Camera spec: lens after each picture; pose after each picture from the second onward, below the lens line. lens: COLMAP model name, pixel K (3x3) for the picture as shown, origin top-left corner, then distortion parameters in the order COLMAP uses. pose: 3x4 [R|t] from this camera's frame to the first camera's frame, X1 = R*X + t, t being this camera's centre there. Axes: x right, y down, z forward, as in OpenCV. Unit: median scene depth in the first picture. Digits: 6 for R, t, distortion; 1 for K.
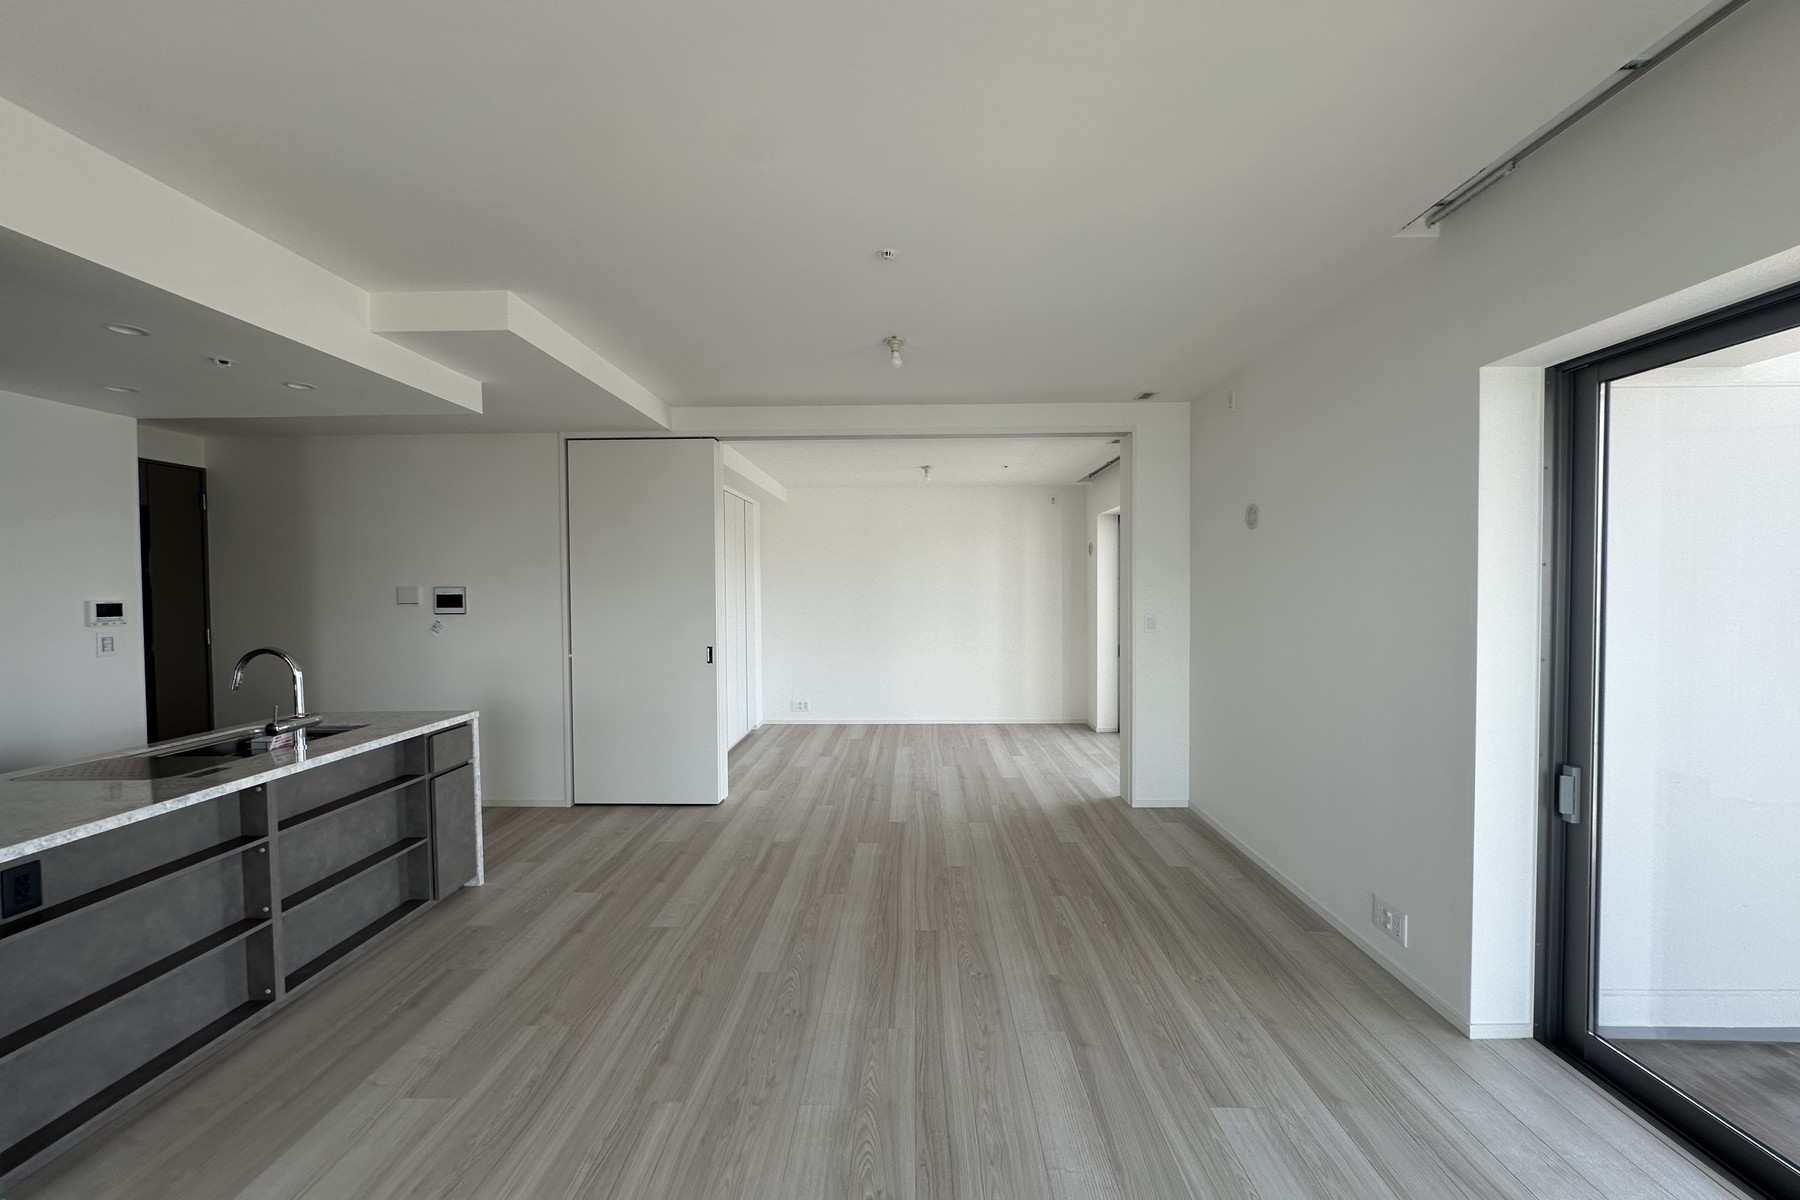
lens RADIAL K [[710.5, 0, 900.0], [0, 710.5, 600.0], [0, 0, 1]] dist [0.000768, 0.000594]
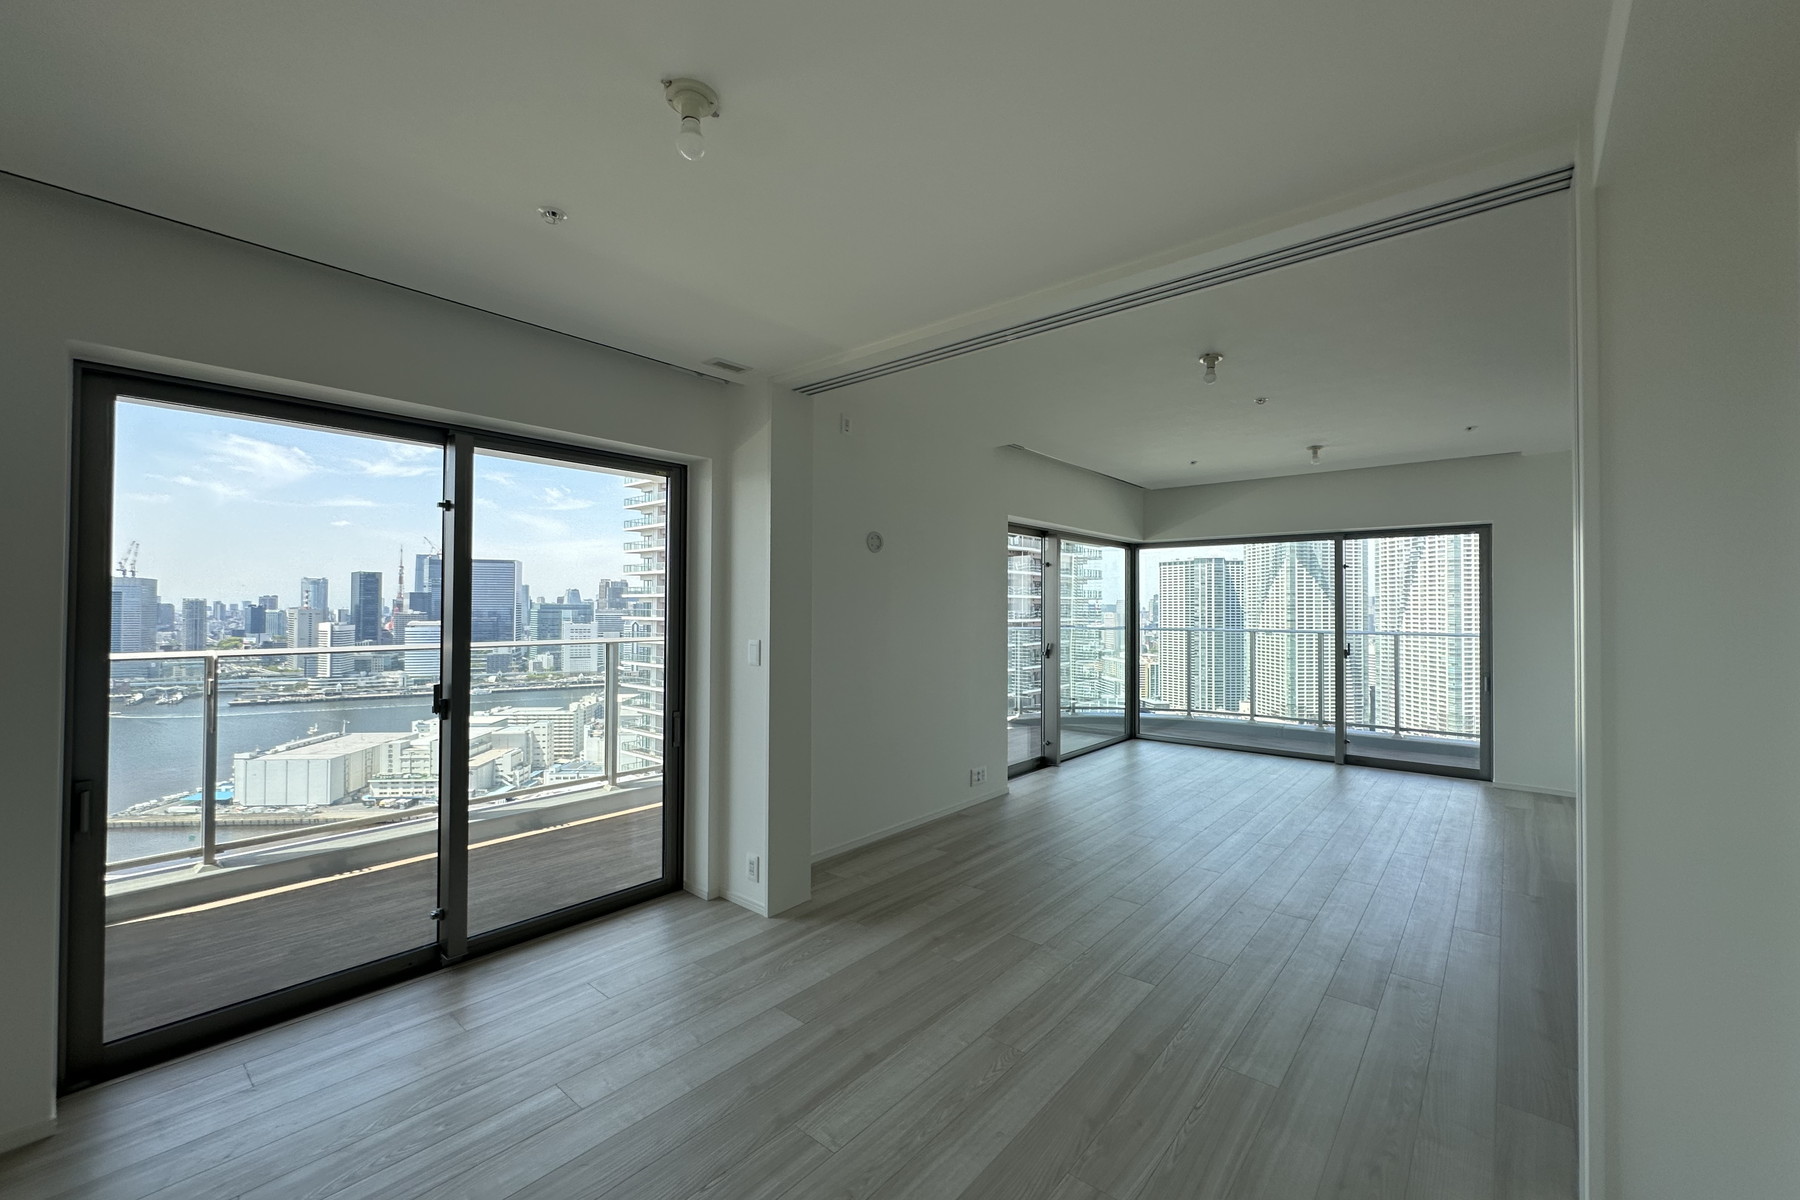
lens RADIAL K [[710.5, 0, 900.0], [0, 710.5, 600.0], [0, 0, 1]] dist [0.000768, 0.000594]
pose [[-0.770895, 0.012975, 0.636830, -0.242934], [0.017329, 0.999850, 0.000607, -0.021409], [-0.636727, 0.011503, -0.771004, 1.656839]]
